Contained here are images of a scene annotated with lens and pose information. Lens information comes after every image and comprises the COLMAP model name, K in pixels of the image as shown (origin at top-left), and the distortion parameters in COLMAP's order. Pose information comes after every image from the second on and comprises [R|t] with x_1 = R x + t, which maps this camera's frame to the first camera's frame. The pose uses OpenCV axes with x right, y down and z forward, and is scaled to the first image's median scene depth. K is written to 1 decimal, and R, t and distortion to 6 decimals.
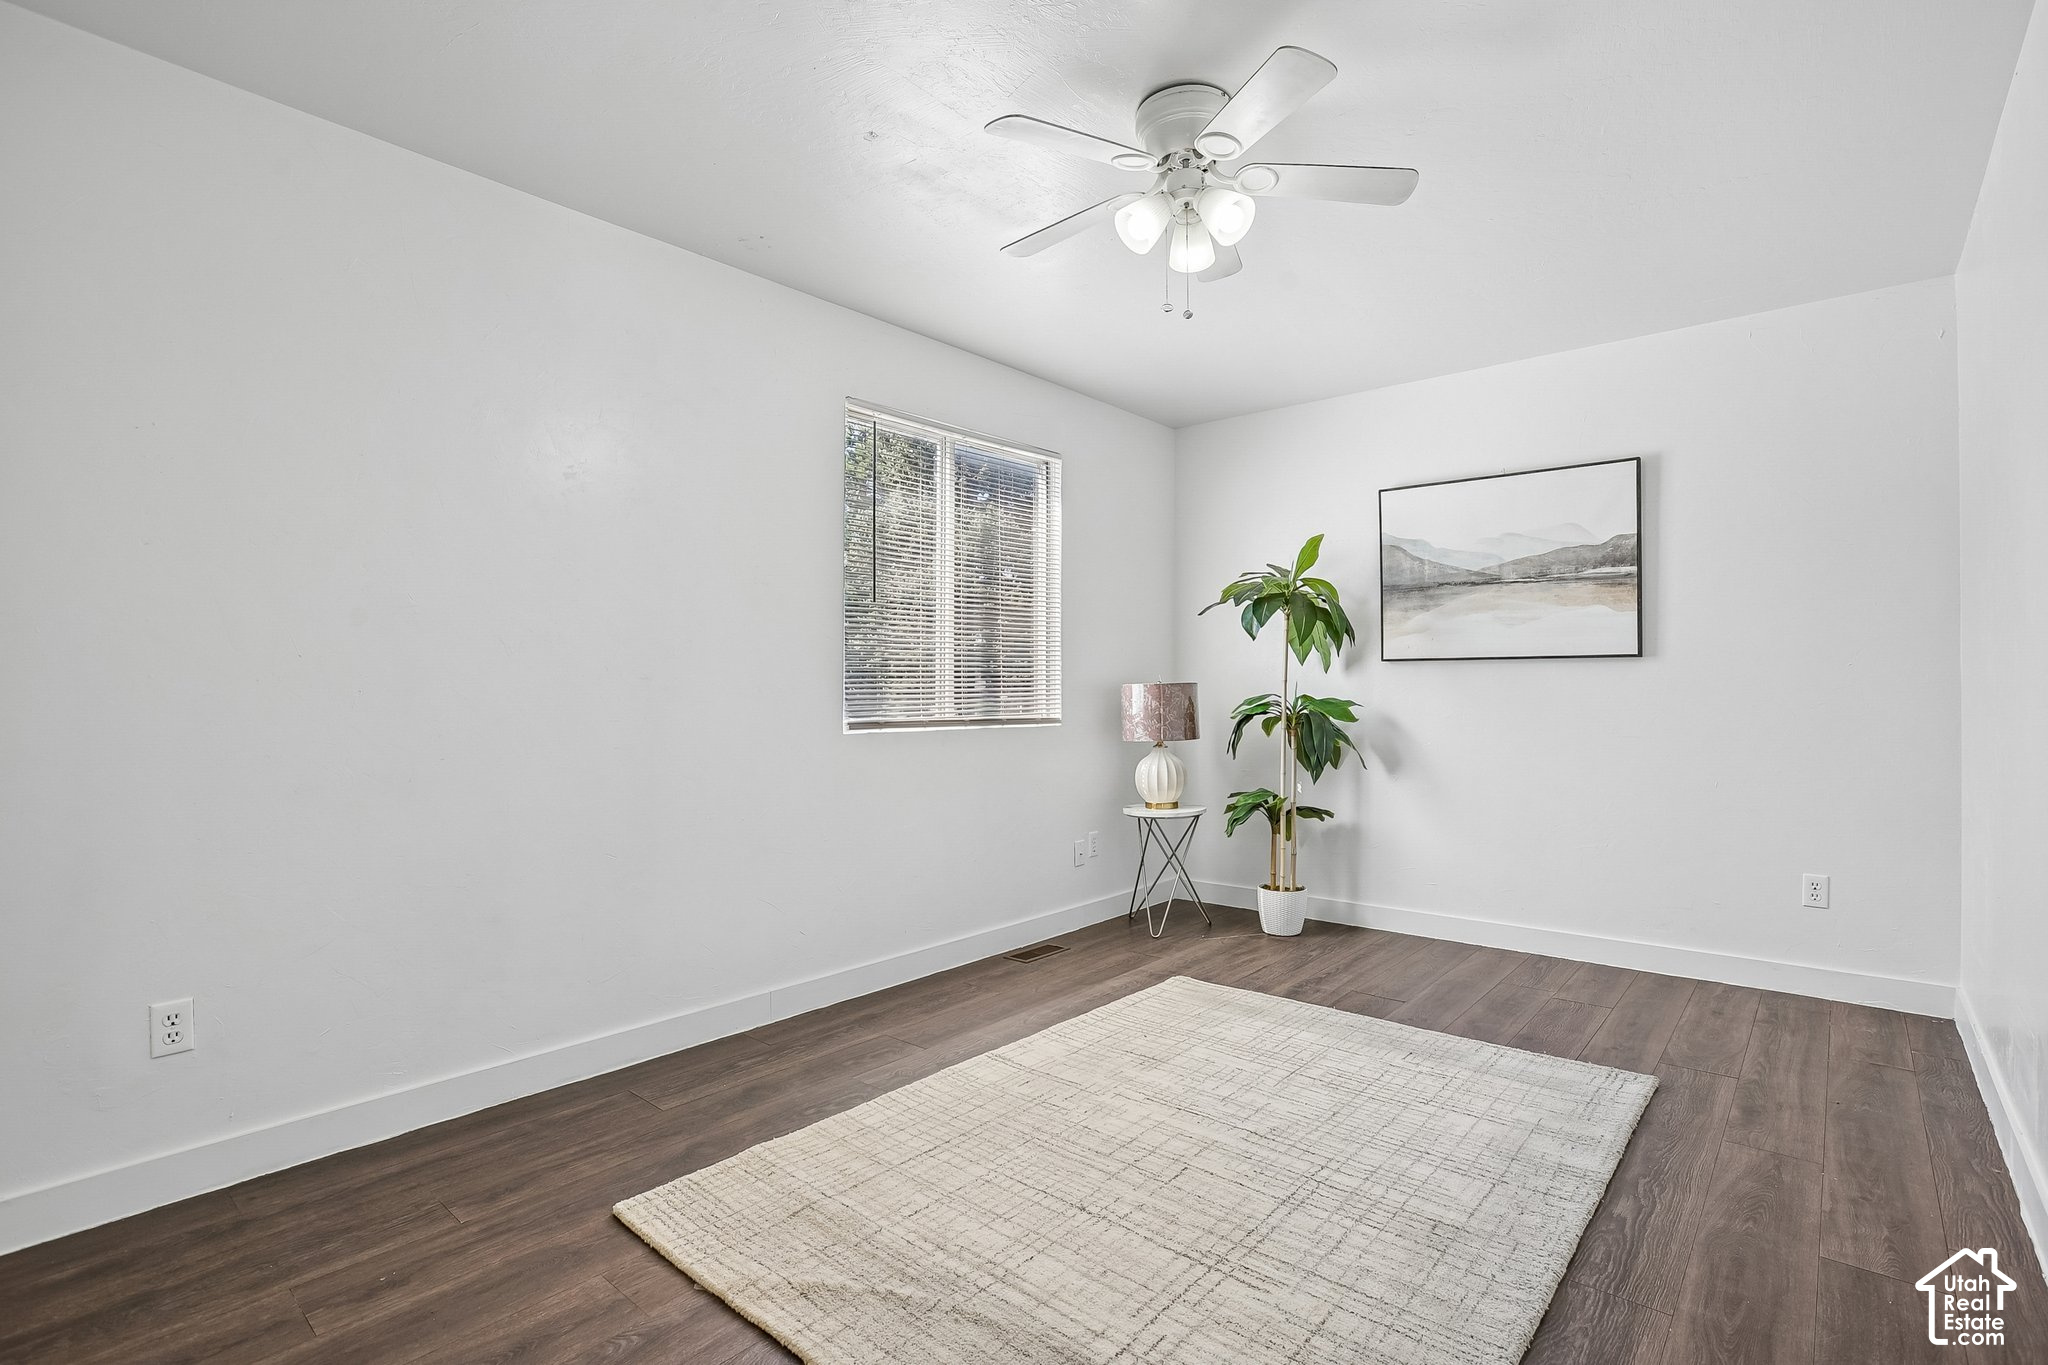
lens RADIAL K [[936.9, 0, 1065.4], [0, 936.9, 685.6], [0, 0, 1]] dist [-0.045214, 0.008753]
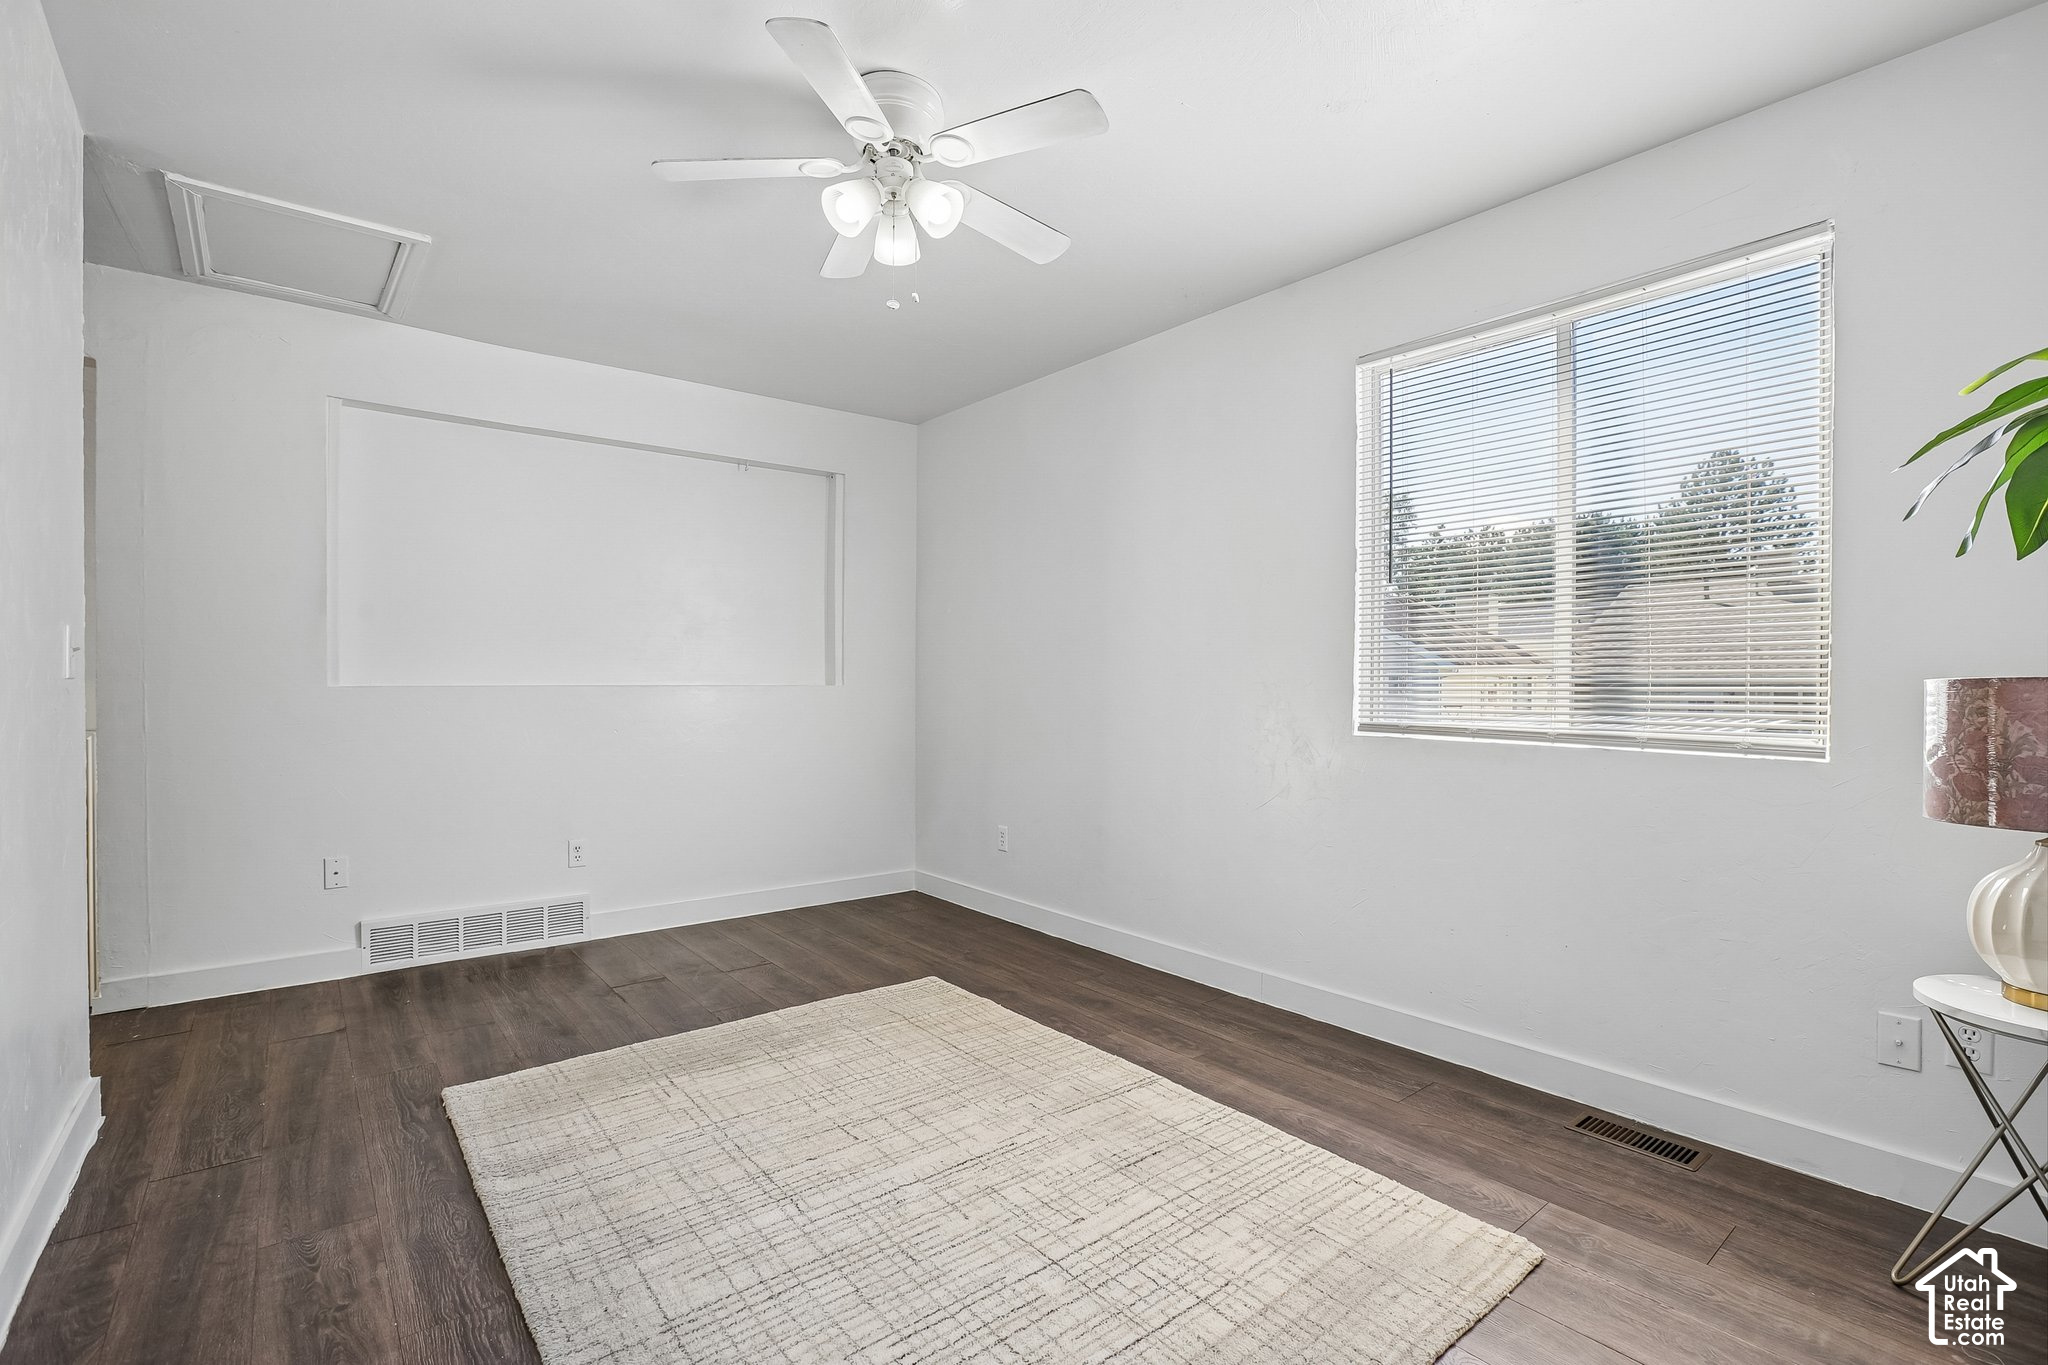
lens RADIAL K [[936.9, 0, 1040.5], [0, 936.9, 682.8], [0, 0, 1]] dist [-0.045214, 0.008753]
pose [[-0.175721, 0.003157, -0.984435, 0.746001], [-0.001893, 0.999992, 0.003545, -0.001627], [0.984438, 0.002486, -0.175714, 0.917875]]
